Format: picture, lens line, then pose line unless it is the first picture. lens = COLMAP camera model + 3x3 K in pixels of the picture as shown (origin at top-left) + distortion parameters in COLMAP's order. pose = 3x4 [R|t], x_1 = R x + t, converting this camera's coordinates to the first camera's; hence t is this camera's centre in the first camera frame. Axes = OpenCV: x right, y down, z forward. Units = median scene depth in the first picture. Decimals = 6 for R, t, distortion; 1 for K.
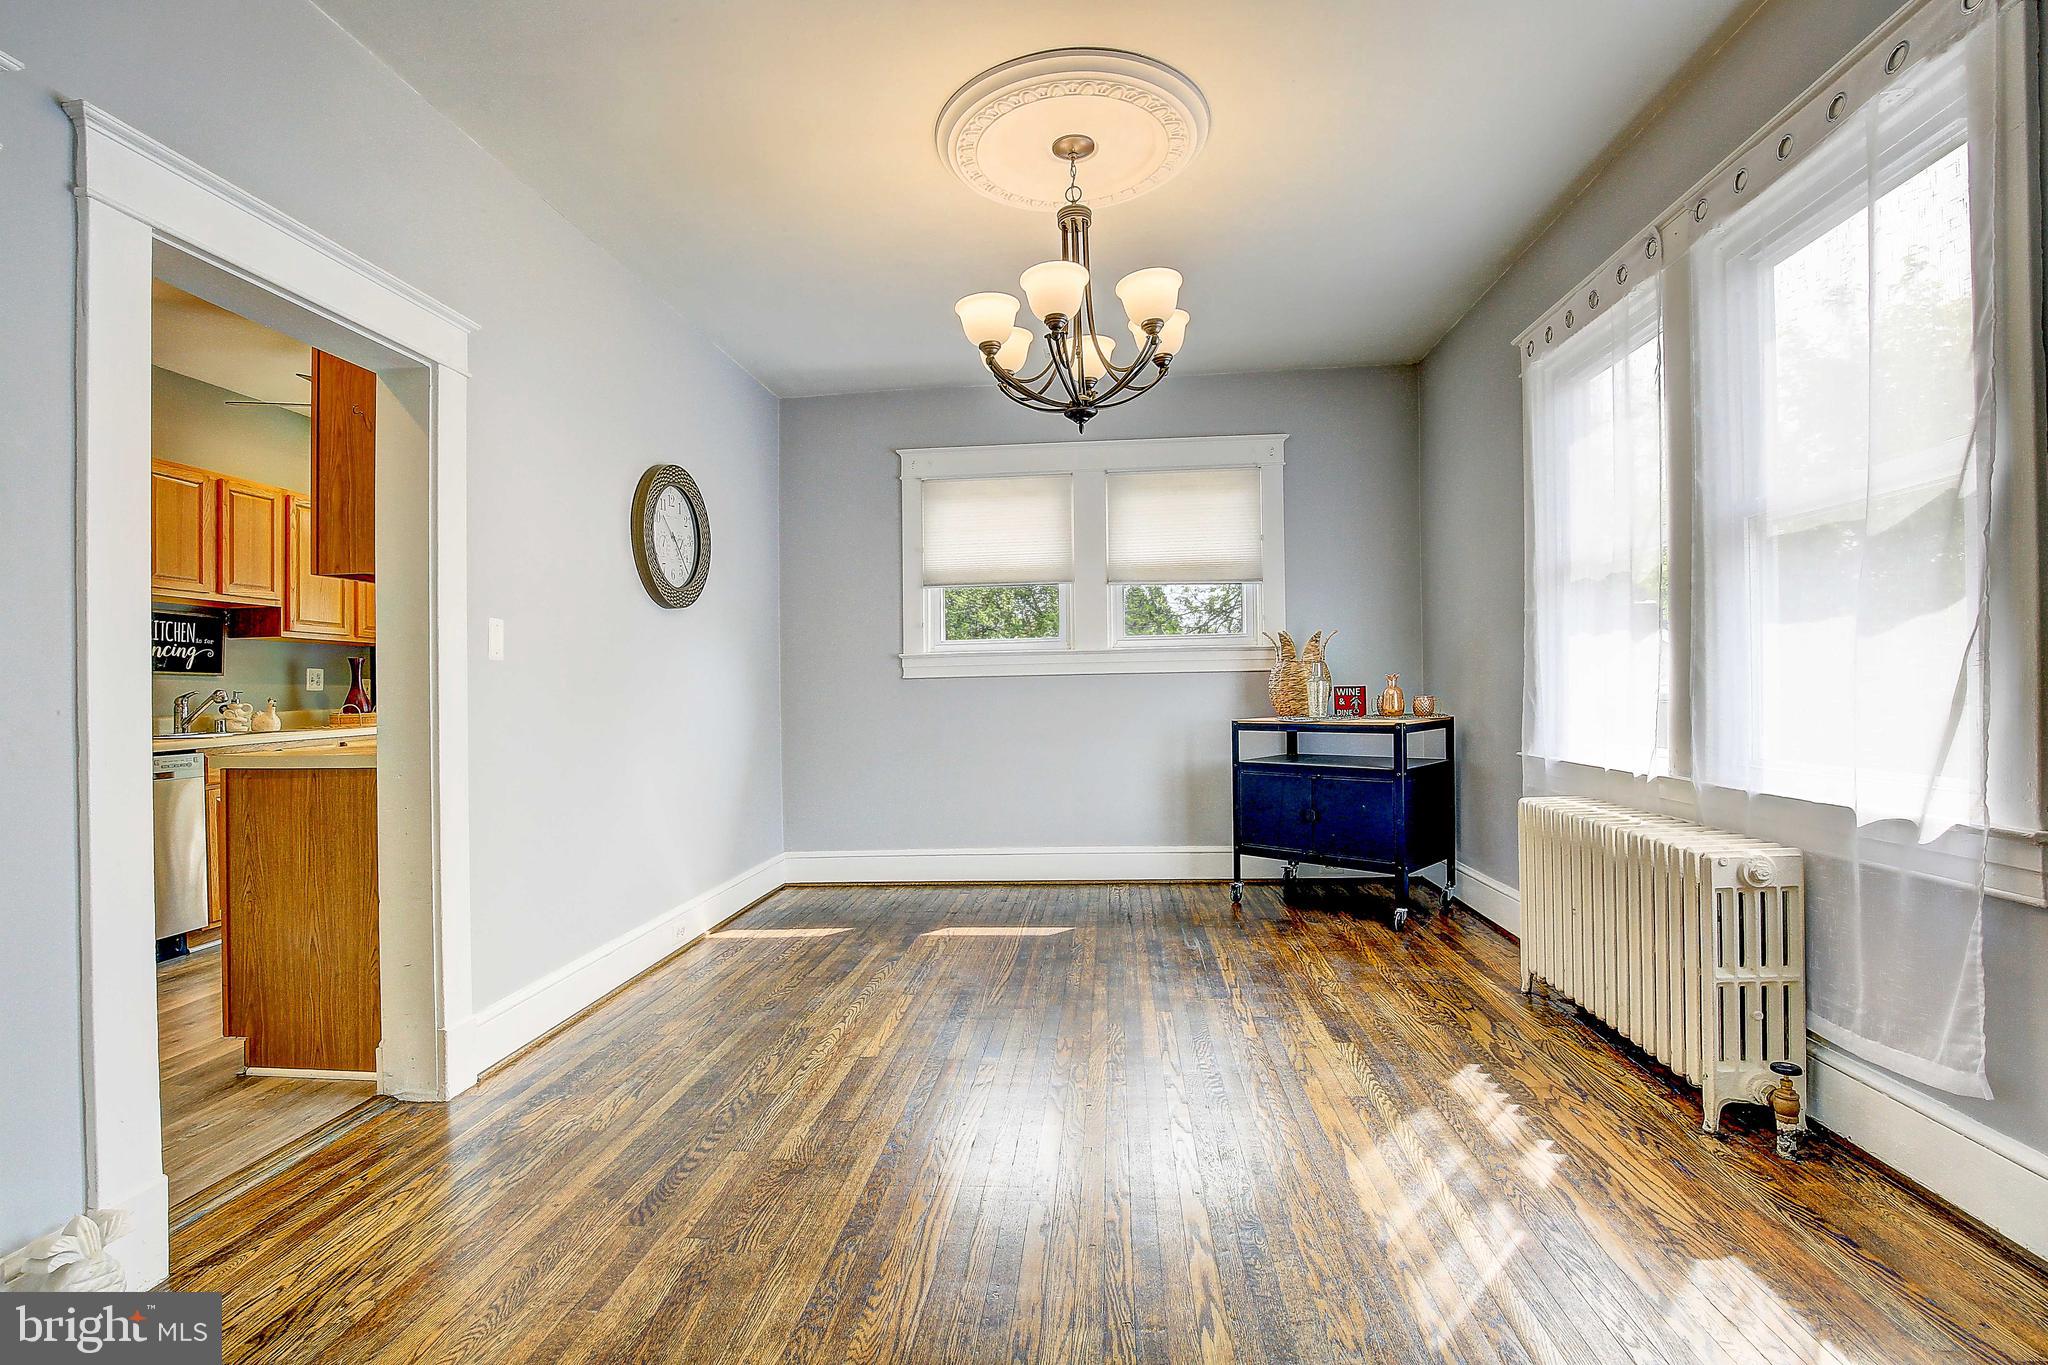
lens RADIAL K [[936.5, 0, 1024.0], [0, 936.5, 682.5], [0, 0, 1]] dist [-0.033595, 0.000401]
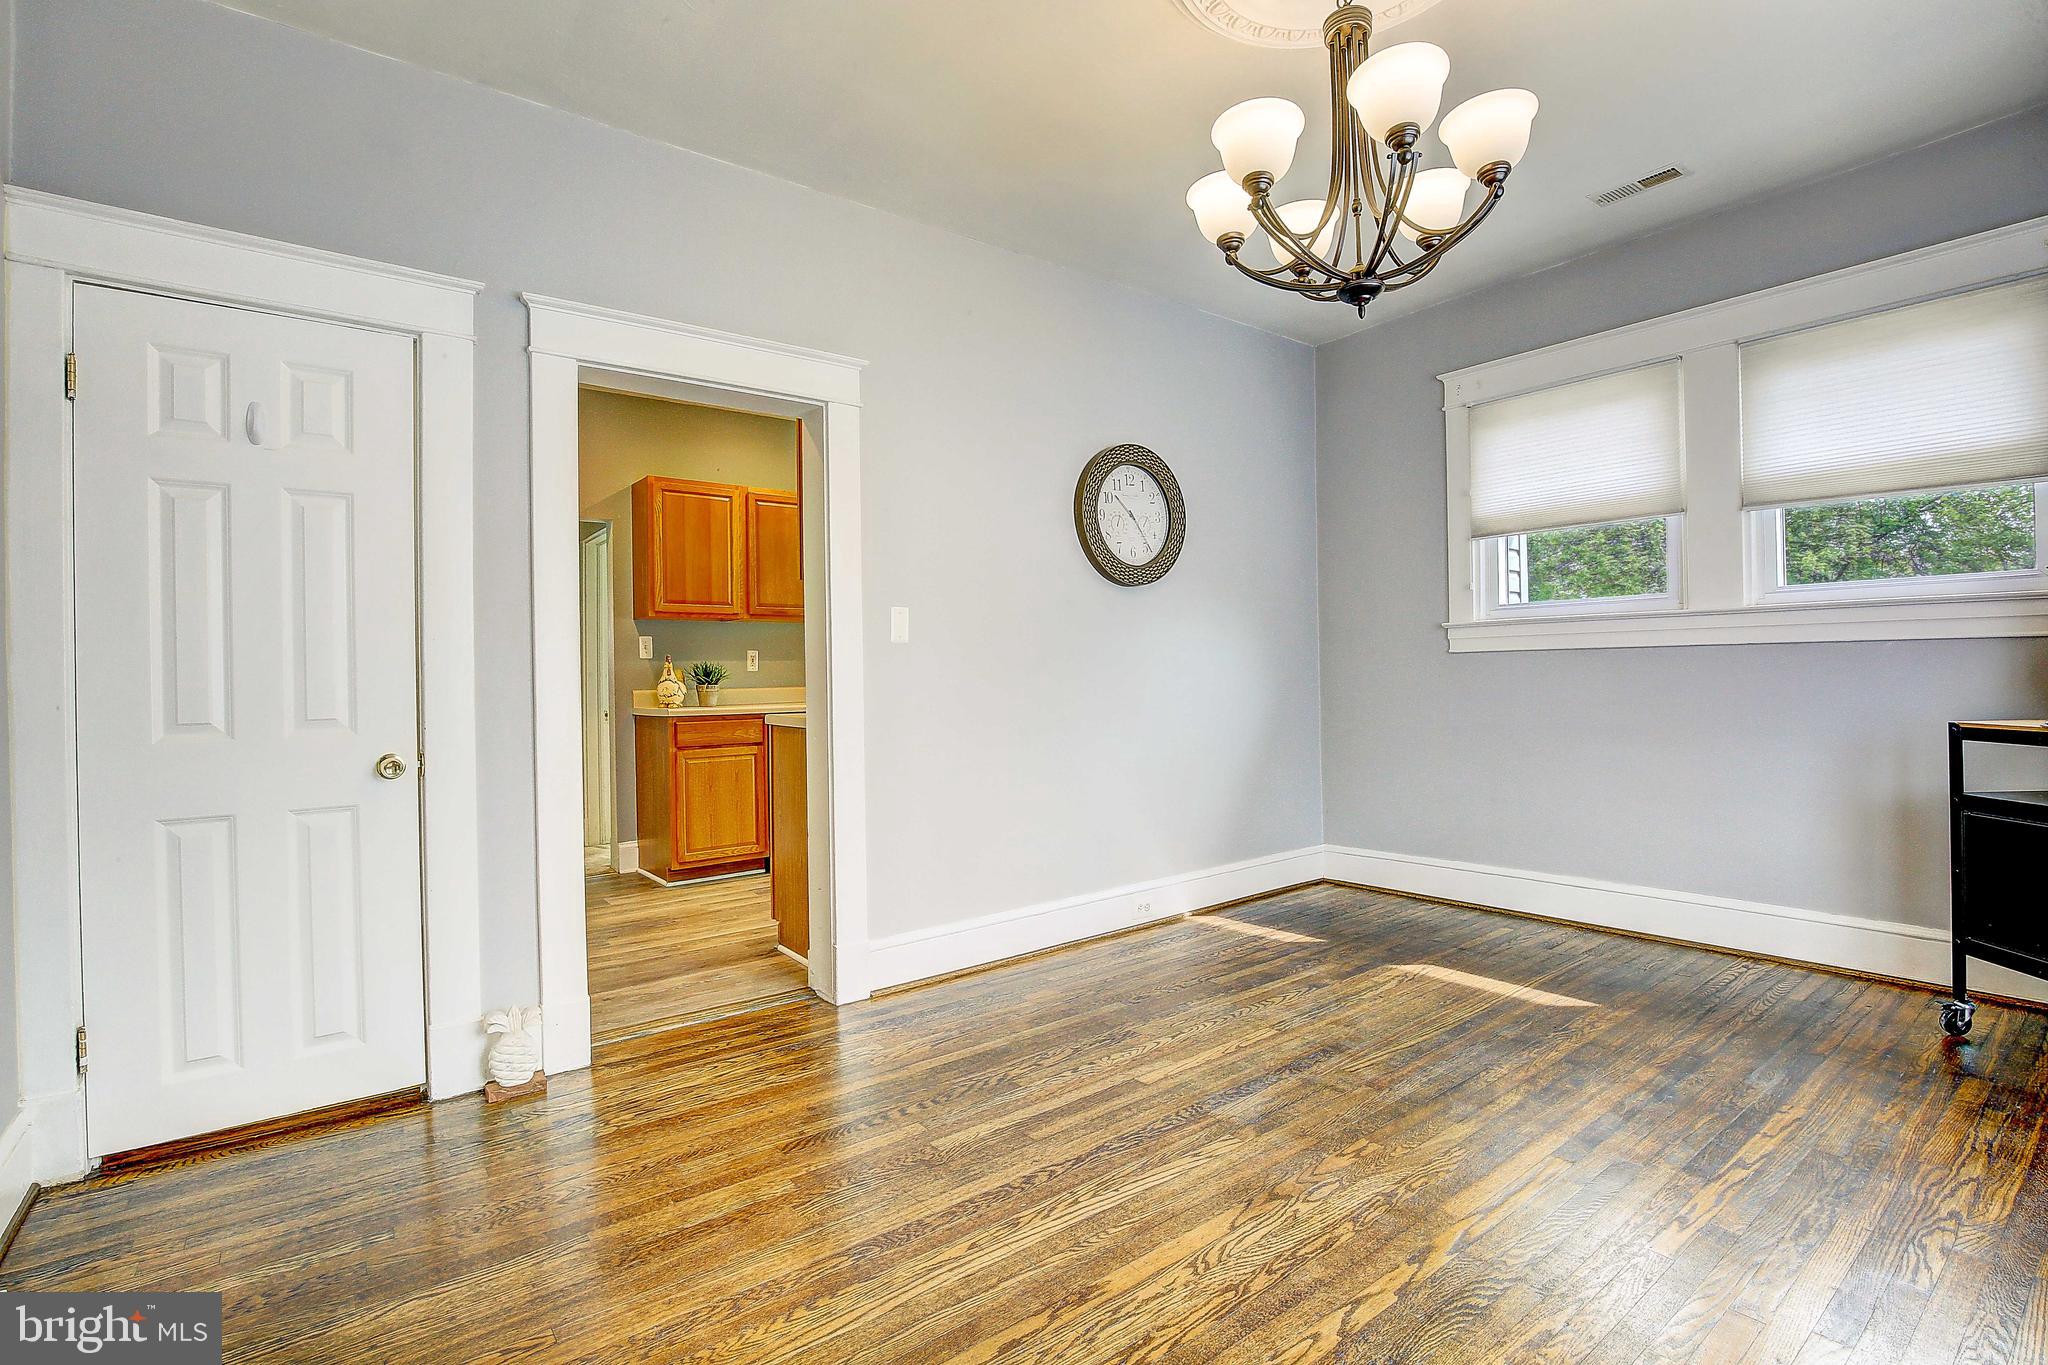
lens RADIAL K [[940.4, 0, 1014.3], [0, 940.4, 673.1], [0, 0, 1]] dist [-0.040632, 0.007055]
pose [[0.673227, 0.008910, -0.739383, 0.351359], [0.007666, 0.999790, 0.019029, -0.007644], [0.739397, -0.018479, 0.673017, 0.267502]]
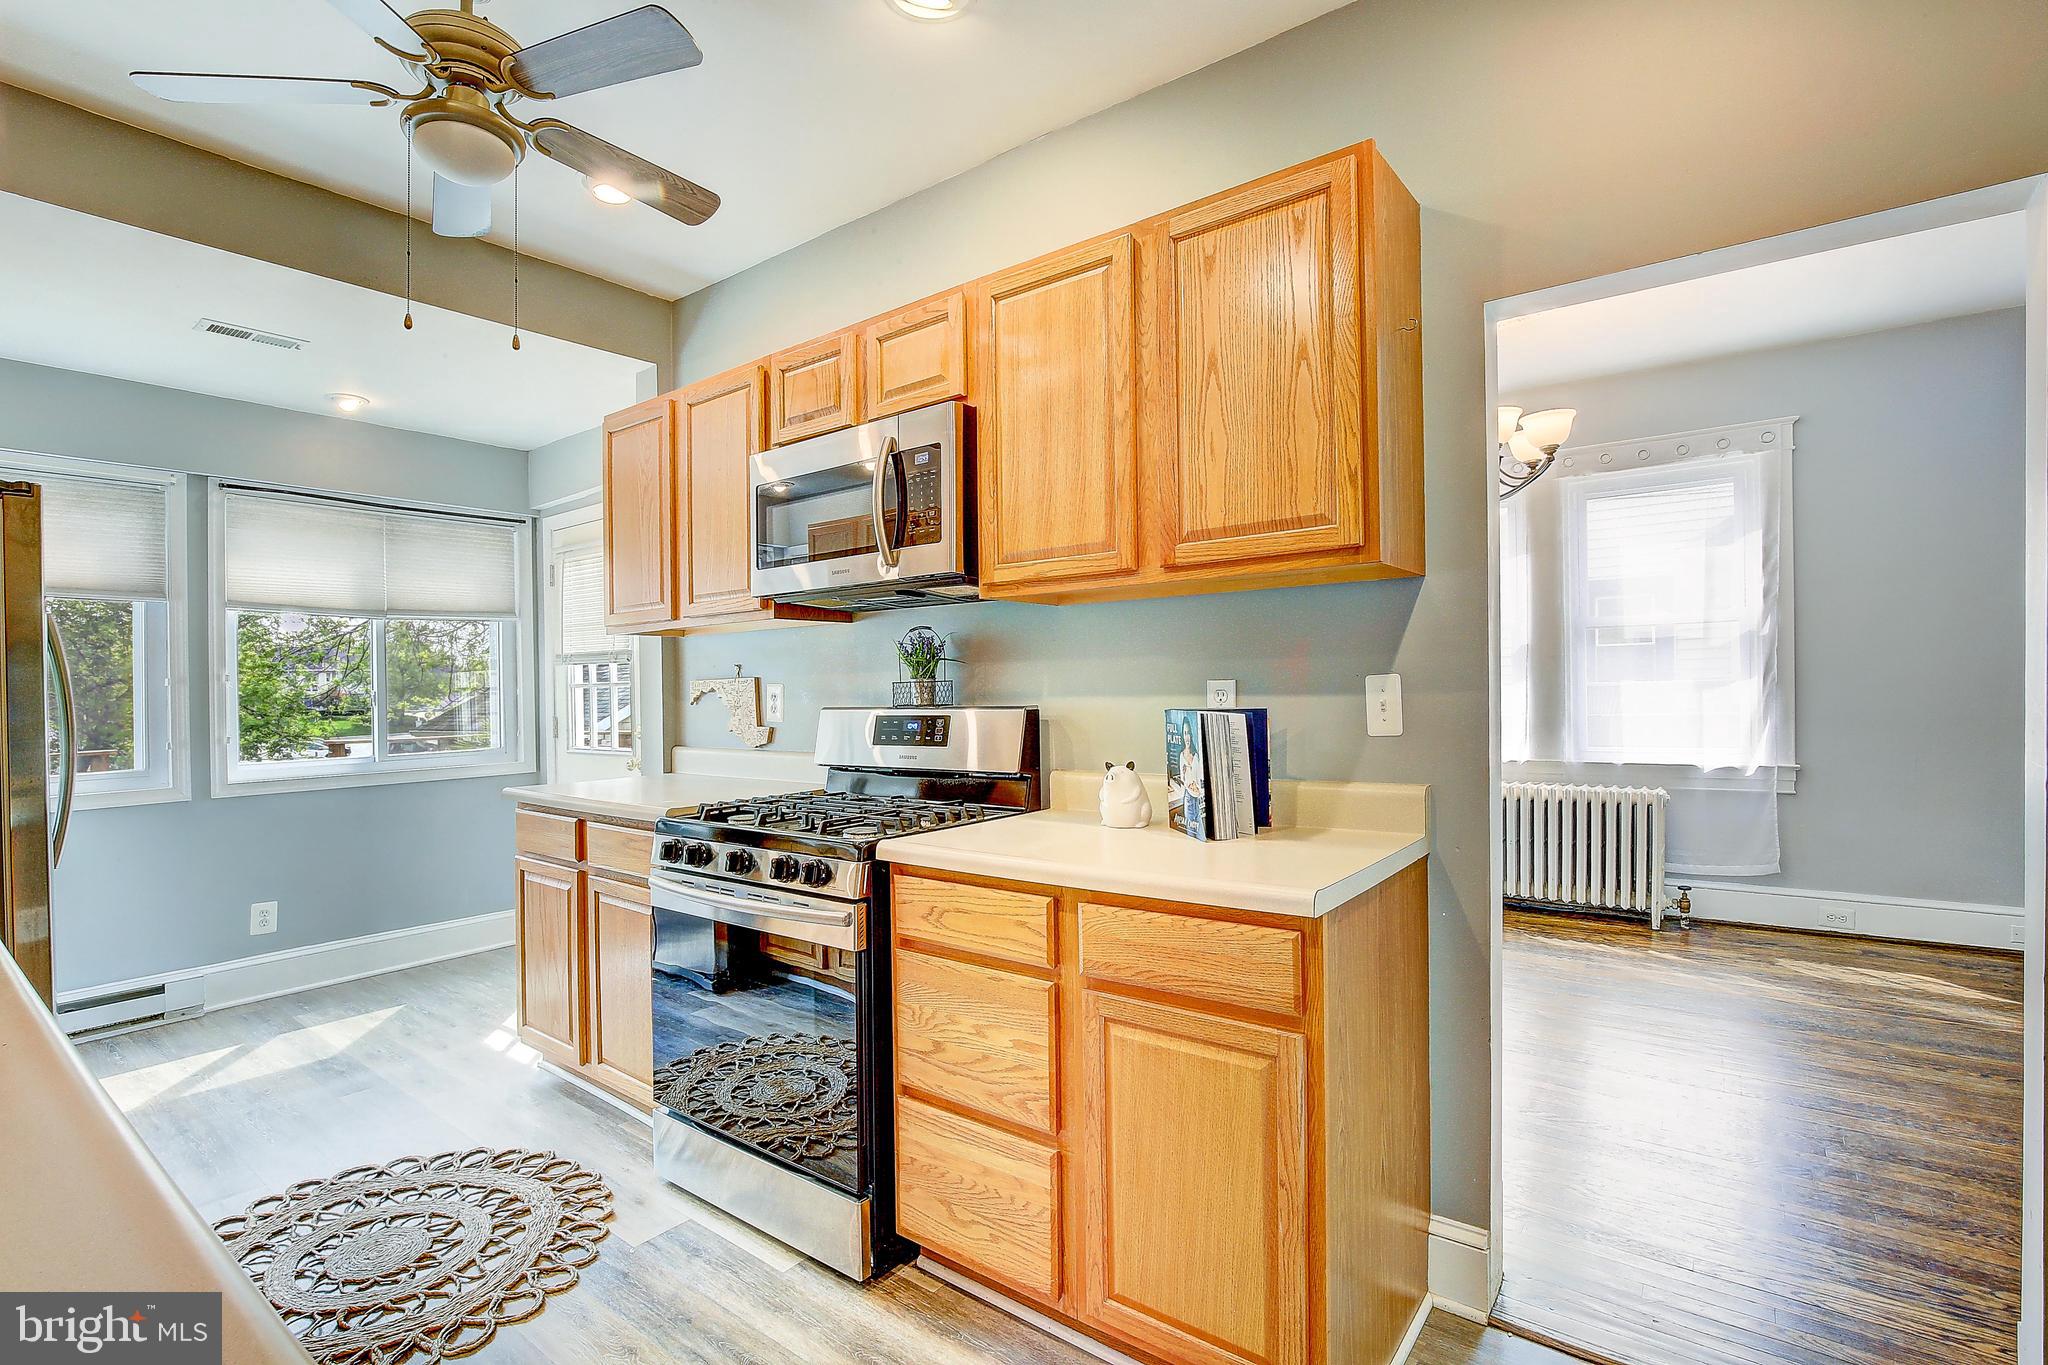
lens RADIAL K [[940.4, 0, 1014.3], [0, 940.4, 673.1], [0, 0, 1]] dist [-0.040632, 0.007055]
pose [[0.536071, 0.016569, 0.844010, -1.182041], [-0.008183, 0.999862, -0.014431, -0.025654], [-0.844133, 0.000829, 0.536133, 0.732147]]
